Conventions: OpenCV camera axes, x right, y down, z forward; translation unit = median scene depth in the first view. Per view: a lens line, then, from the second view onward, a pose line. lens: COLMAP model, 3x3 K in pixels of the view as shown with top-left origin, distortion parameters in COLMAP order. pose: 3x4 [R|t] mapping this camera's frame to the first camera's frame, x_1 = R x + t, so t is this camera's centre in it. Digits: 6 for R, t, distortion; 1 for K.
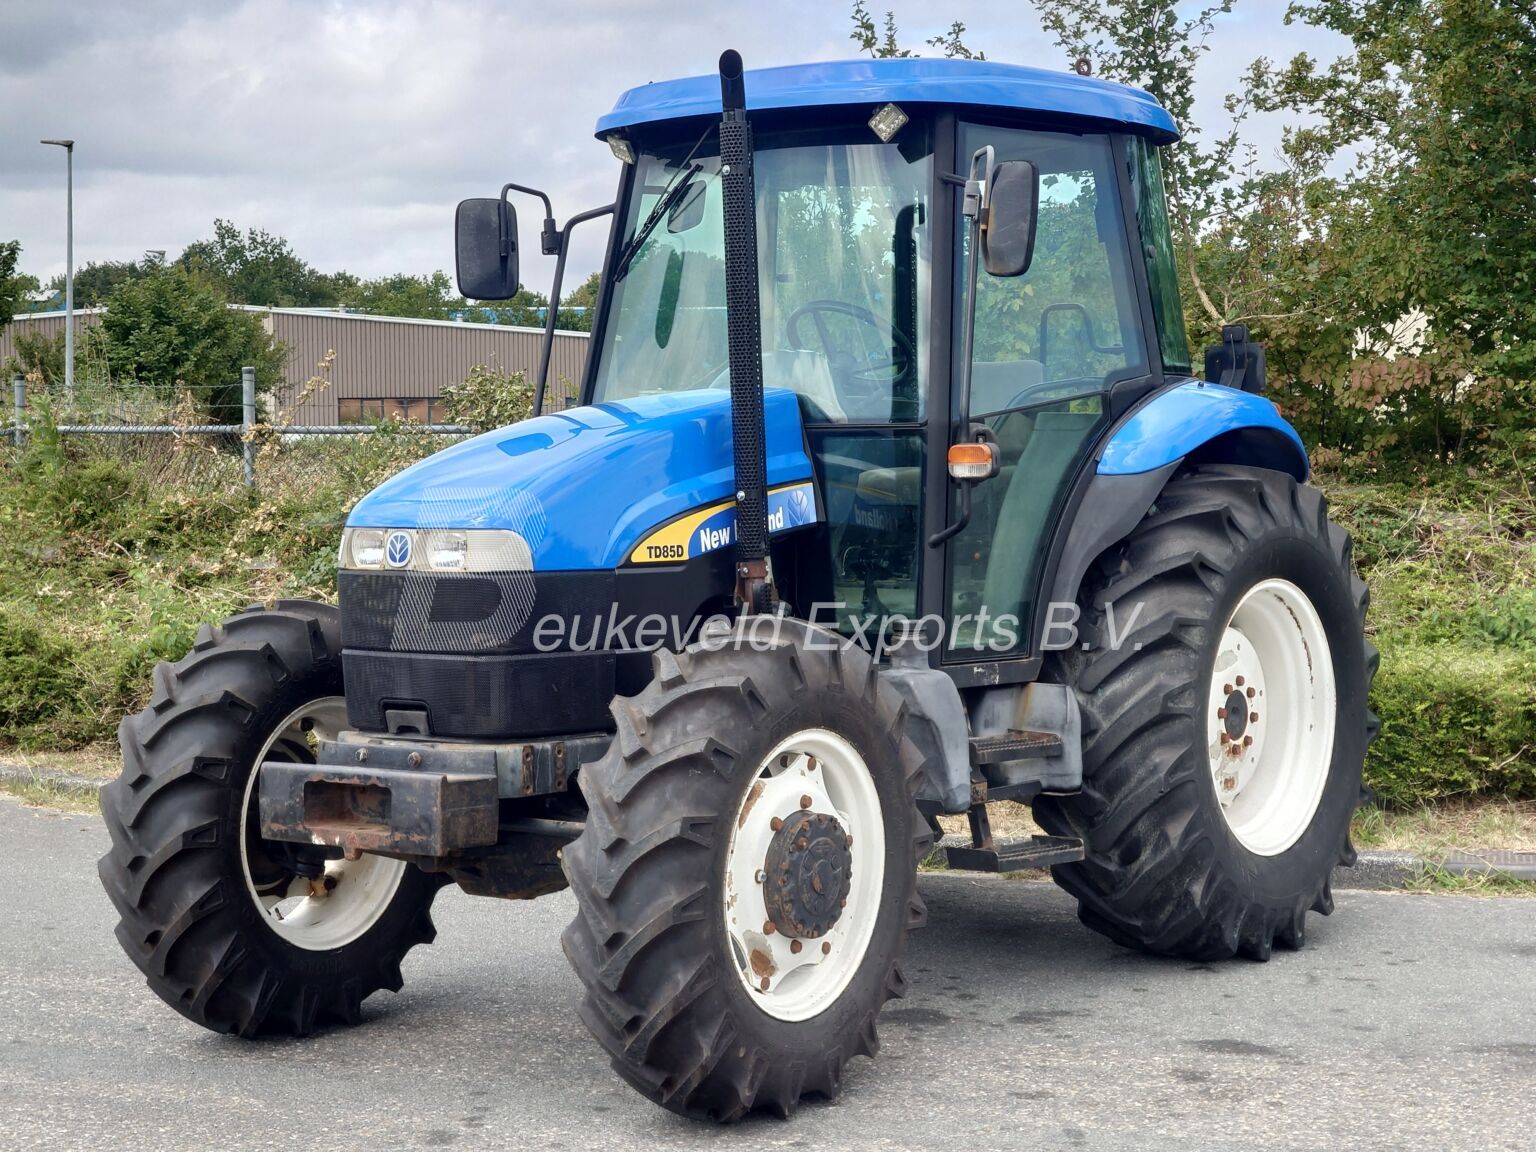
lens RADIAL K [[2839.2, 0, 768.0], [0, 2839.2, 576.0], [0, 0, 1]] dist [0.029060, 0.353427]
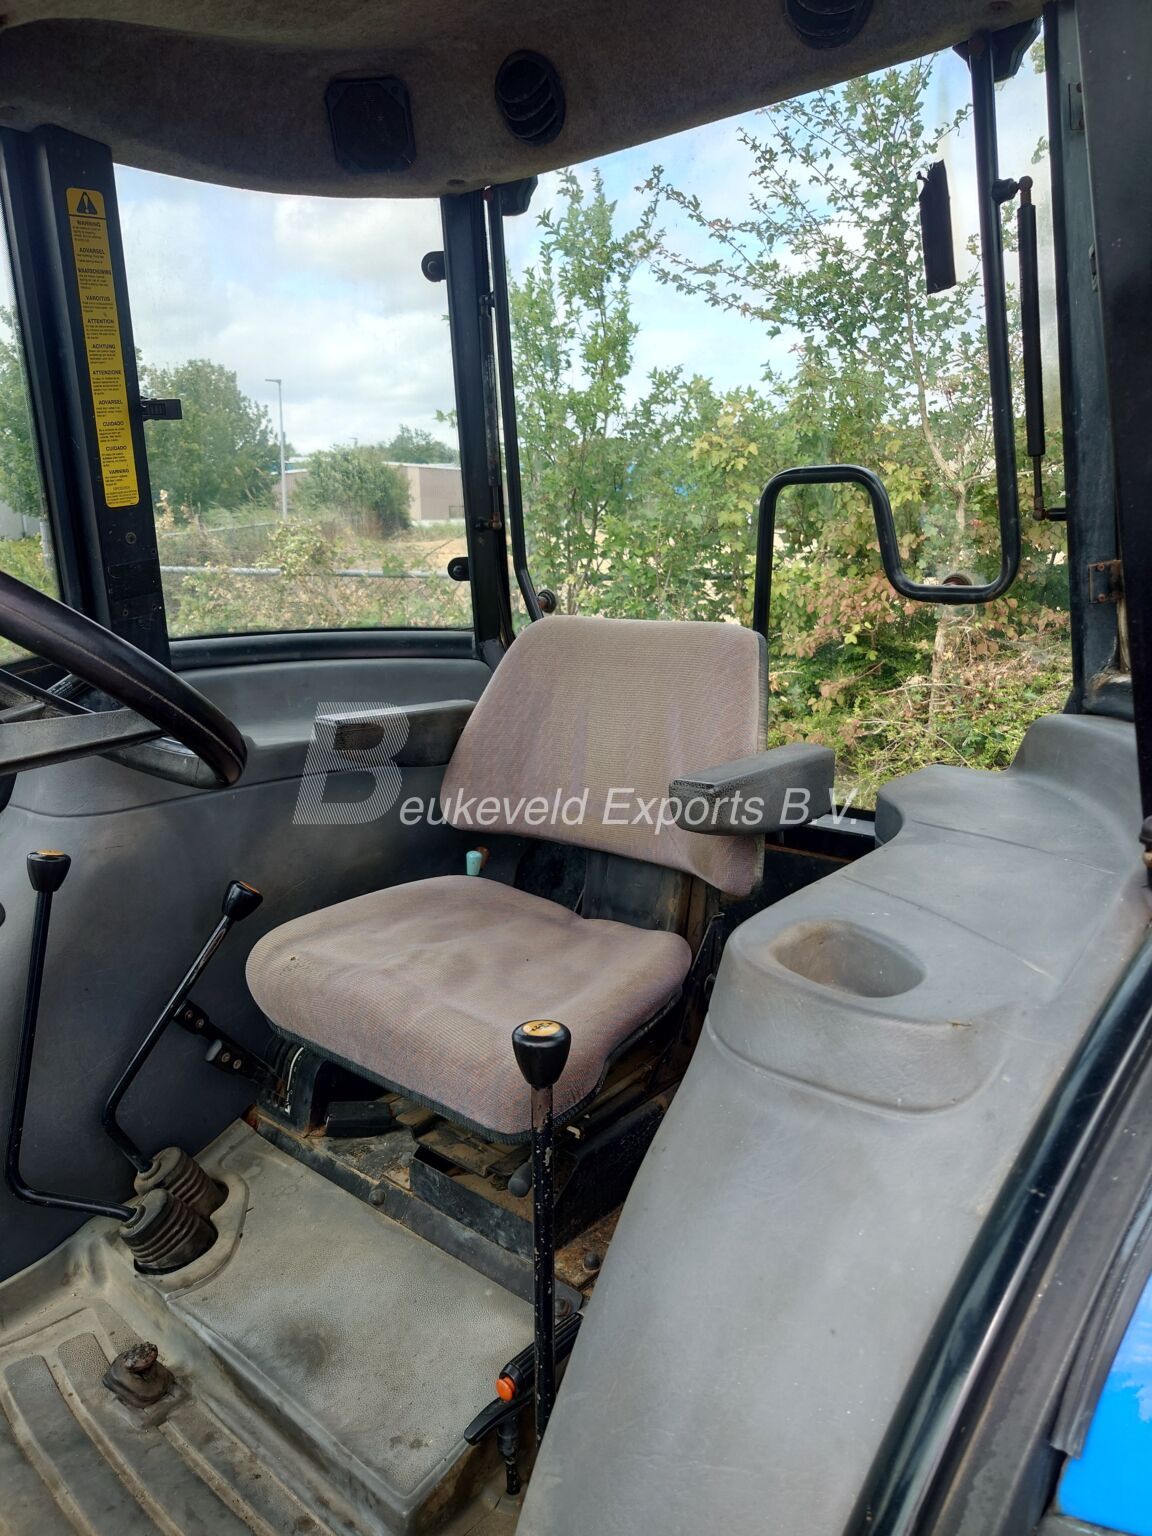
lens RADIAL K [[1078.9, 0, 582.0], [0, 1078.9, 758.6], [0, 0, 1]] dist [-0.004502, -0.000459]
pose [[0.997816, 0.014604, -0.064422, 0.090020], [-0.003236, 0.984892, 0.173141, -0.091783], [0.065977, -0.172554, 0.982788, 0.944361]]
